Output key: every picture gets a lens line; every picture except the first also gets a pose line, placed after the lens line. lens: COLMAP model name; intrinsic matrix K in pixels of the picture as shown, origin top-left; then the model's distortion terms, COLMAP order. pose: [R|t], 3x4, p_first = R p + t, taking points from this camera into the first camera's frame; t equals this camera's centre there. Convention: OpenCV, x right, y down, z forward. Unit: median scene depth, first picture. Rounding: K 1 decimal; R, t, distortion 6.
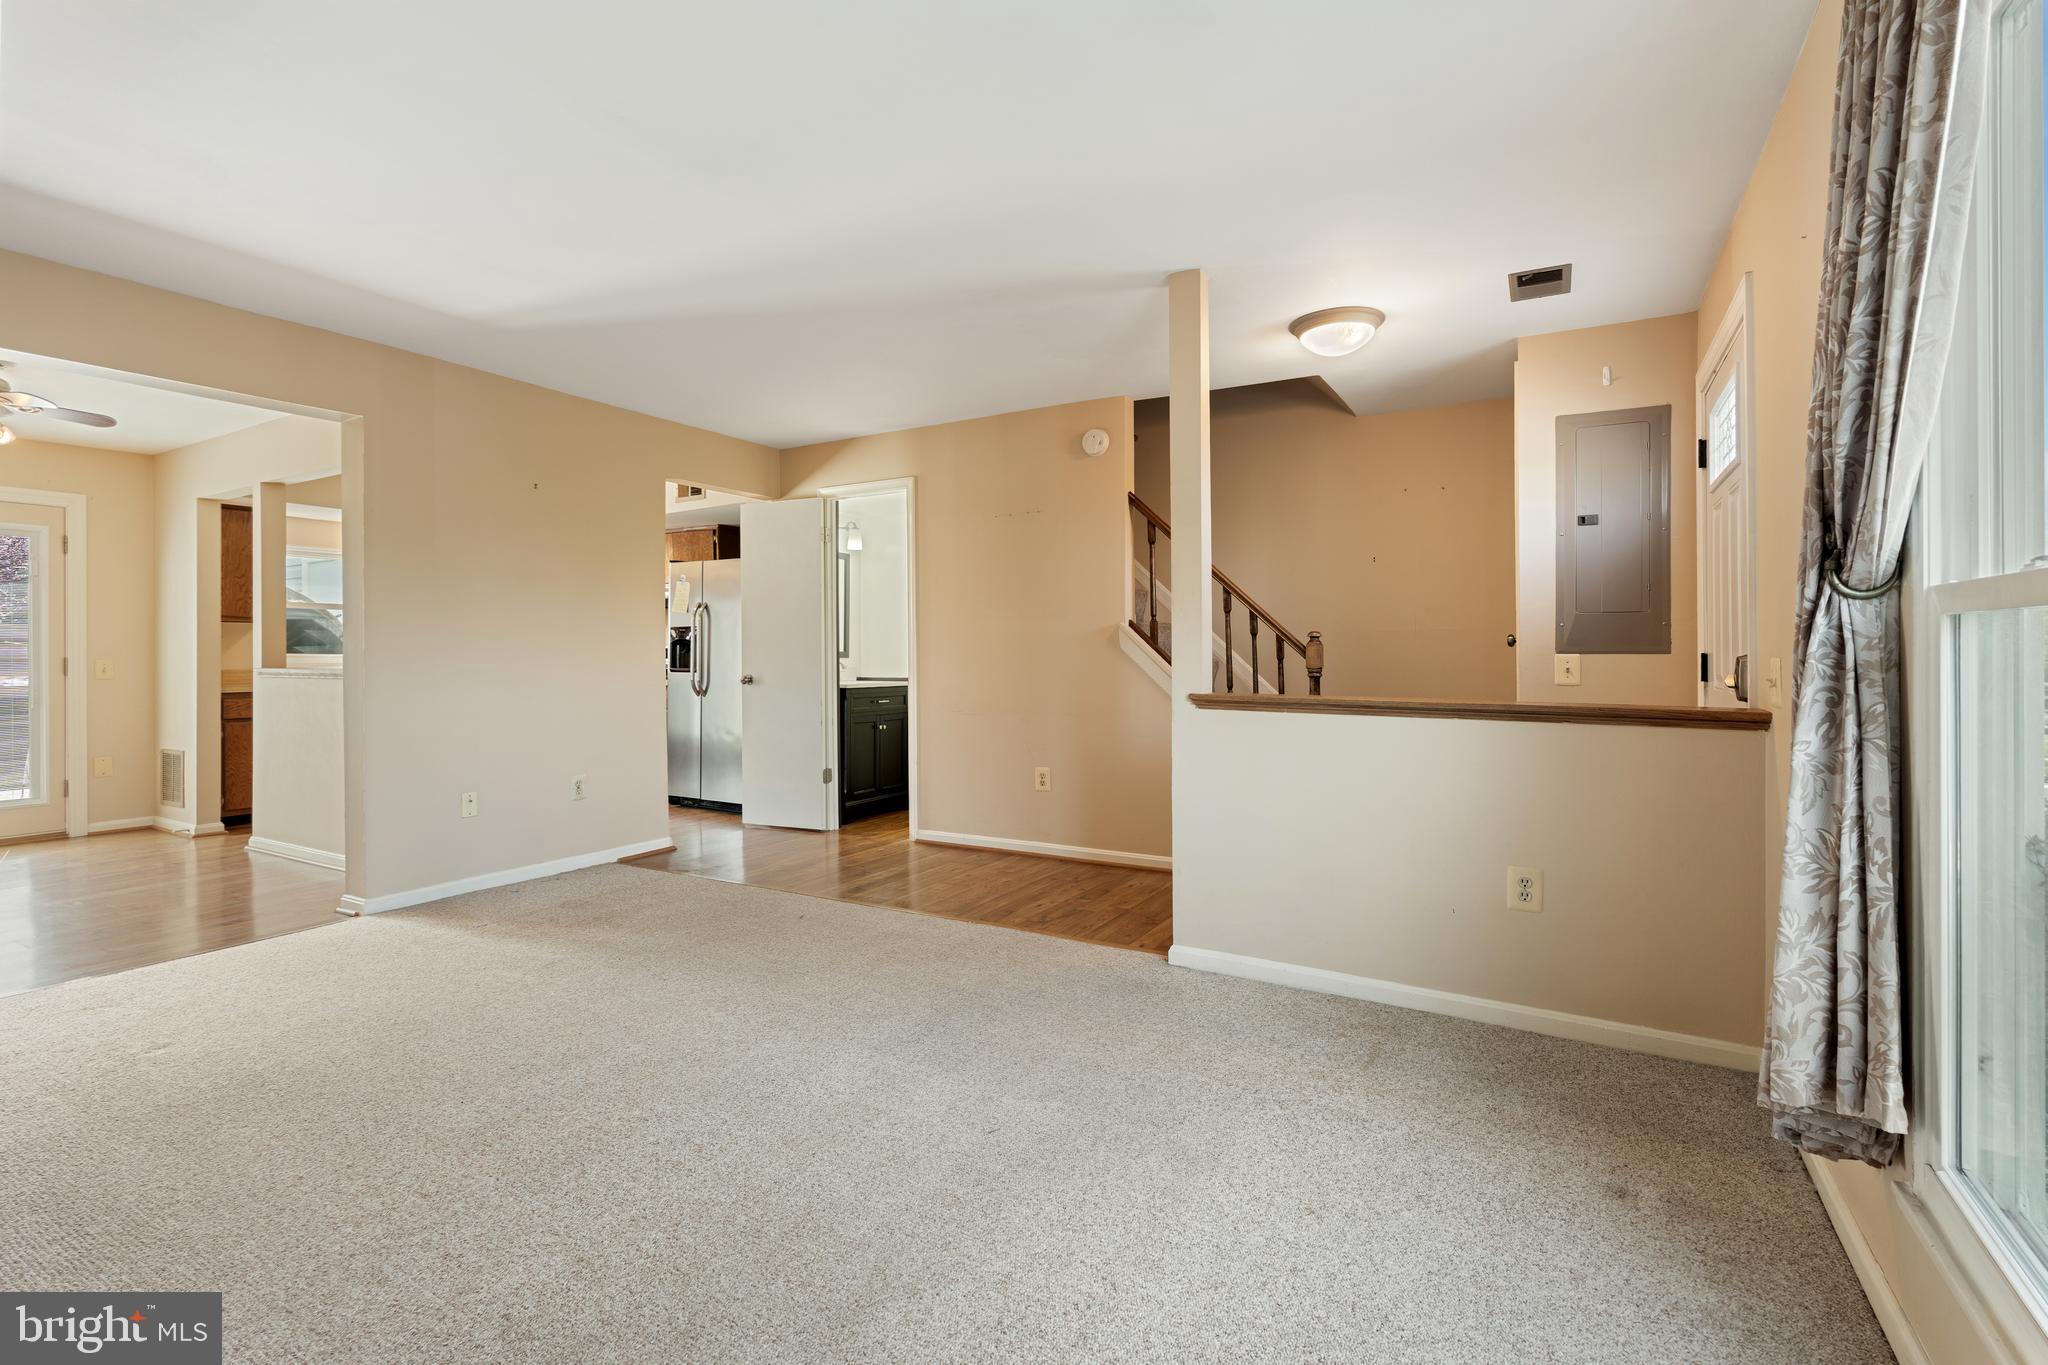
lens RADIAL K [[898.0, 0, 1030.7], [0, 898.0, 666.6], [0, 0, 1]] dist [-0.001126, 0.000245]
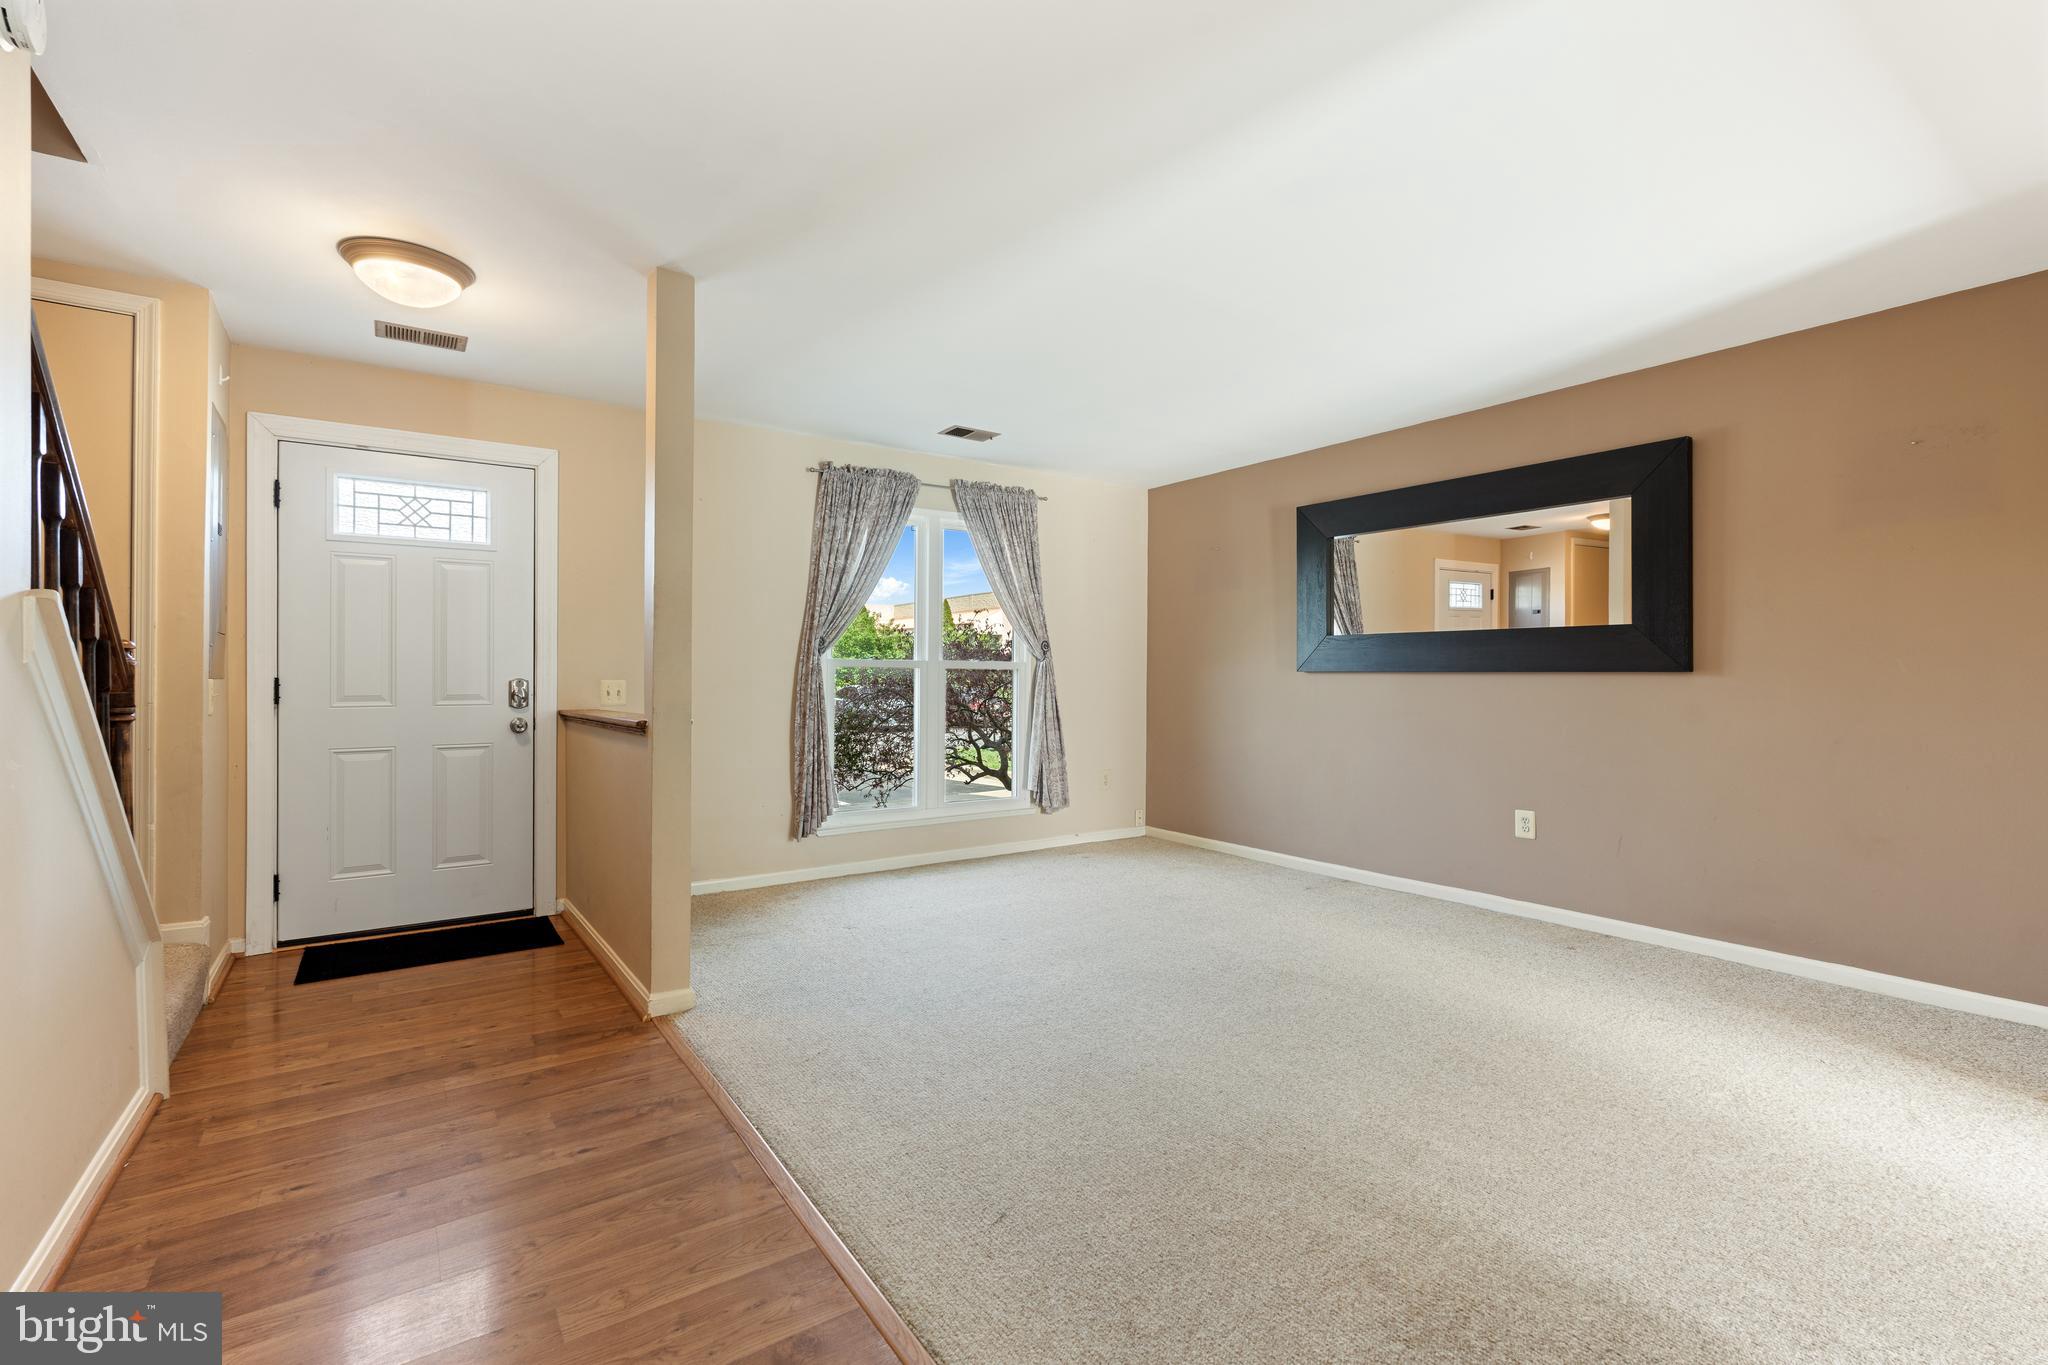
lens RADIAL K [[898.0, 0, 1030.7], [0, 898.0, 666.6], [0, 0, 1]] dist [-0.001126, 0.000245]
pose [[-0.901325, 0.003185, 0.433132, -0.499206], [0.006434, 0.999961, 0.006035, -0.027381], [-0.433096, 0.008226, -0.901310, 1.470193]]
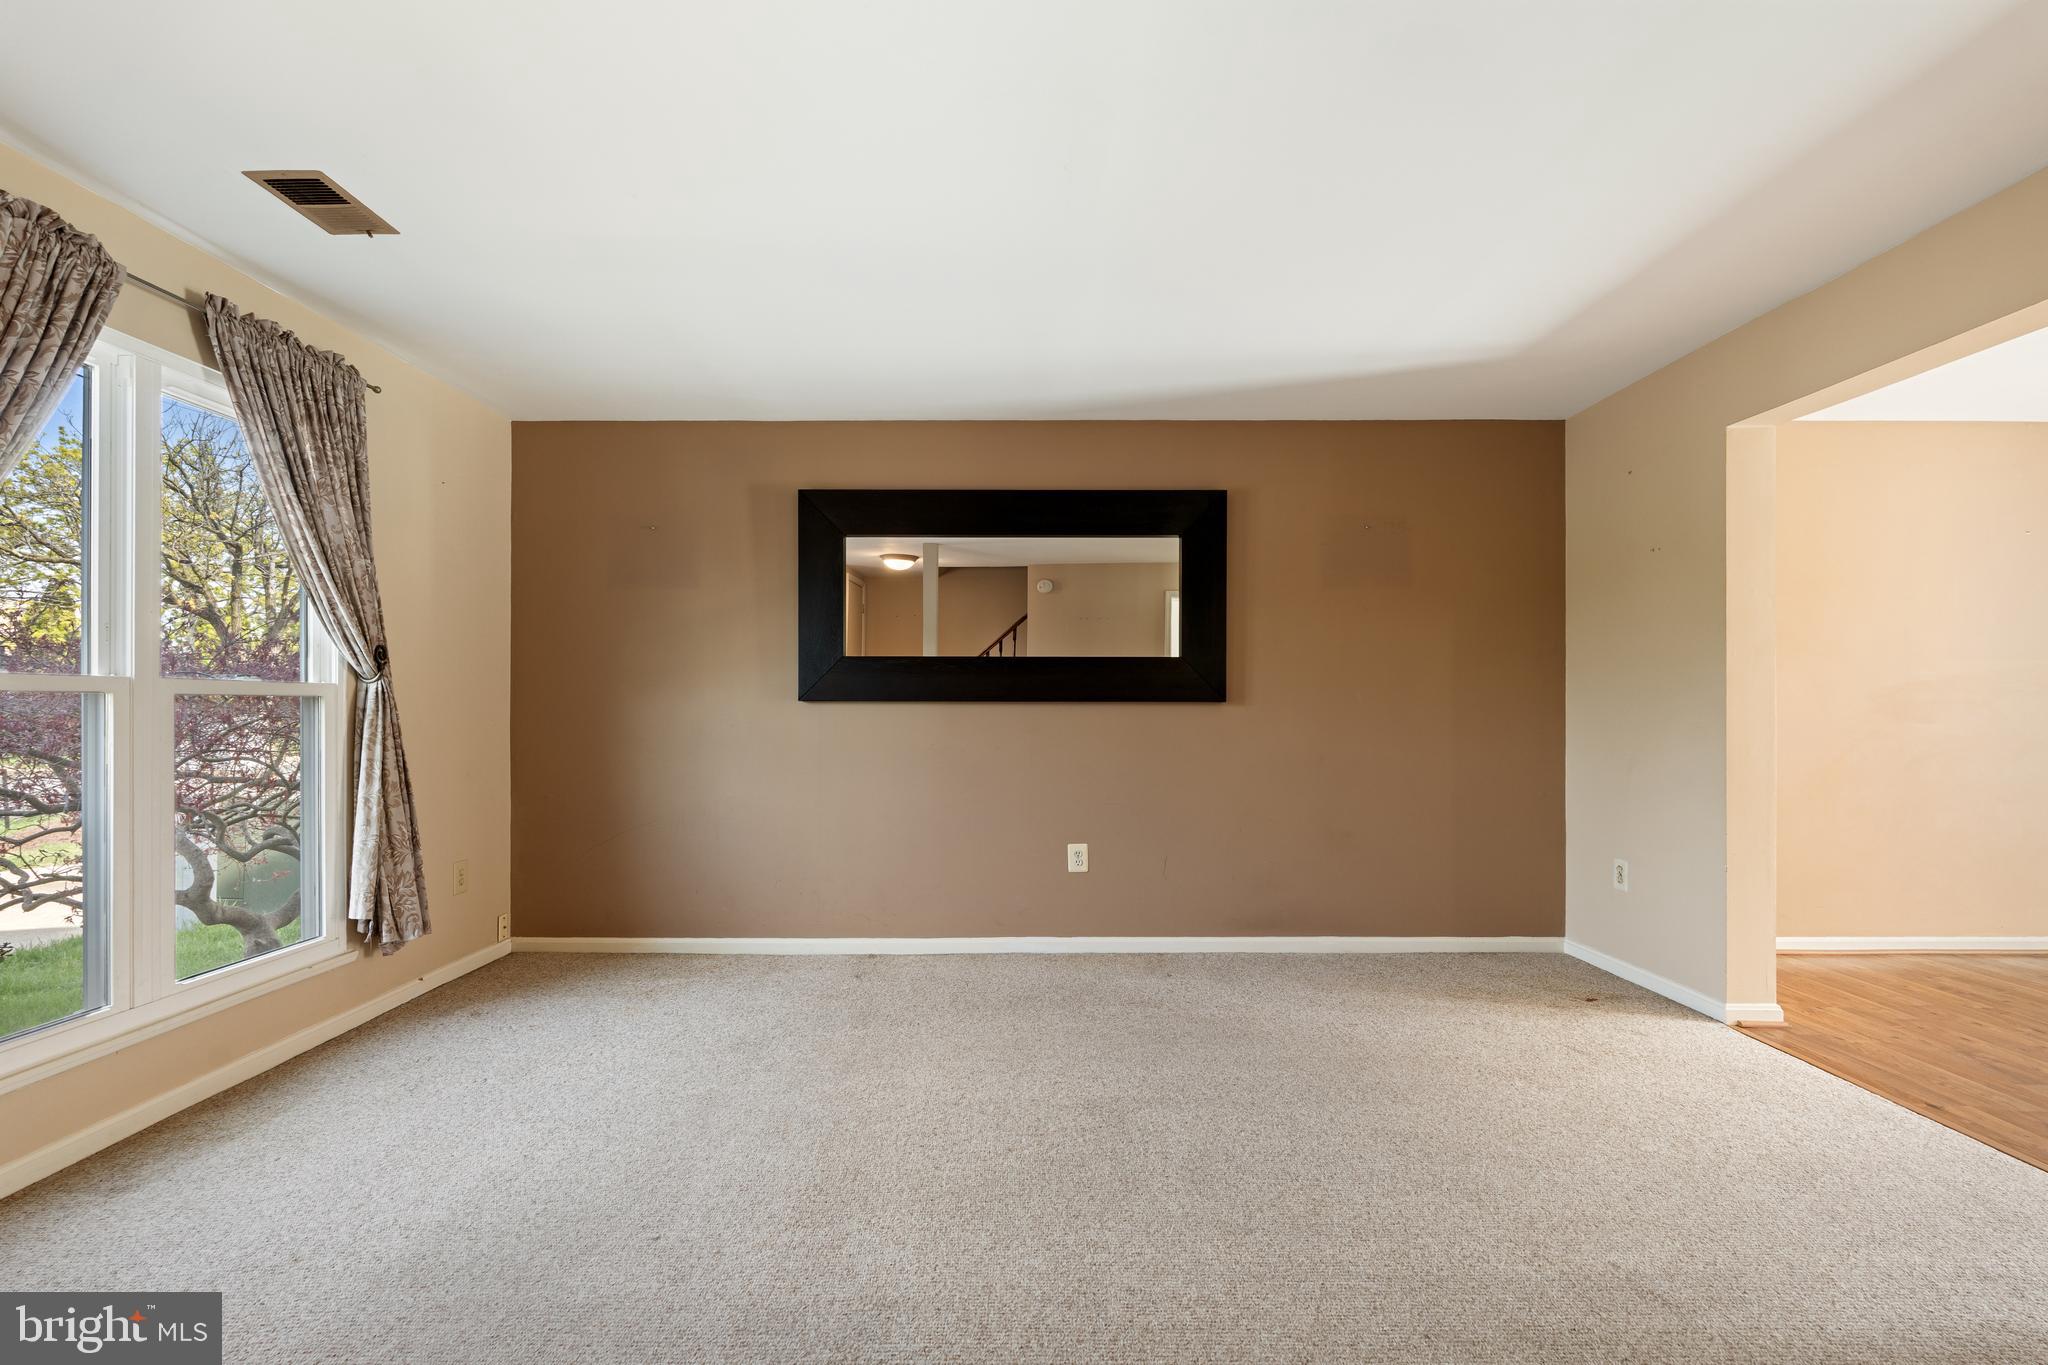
lens RADIAL K [[898.5, 0, 1017.8], [0, 898.5, 704.4], [0, 0, 1]] dist [-0.003712, -0.000187]
pose [[-0.876764, 0.001773, -0.480917, 0.044175], [-0.006885, 0.999844, 0.016238, -0.024049], [0.480871, 0.017548, -0.876616, 1.099652]]
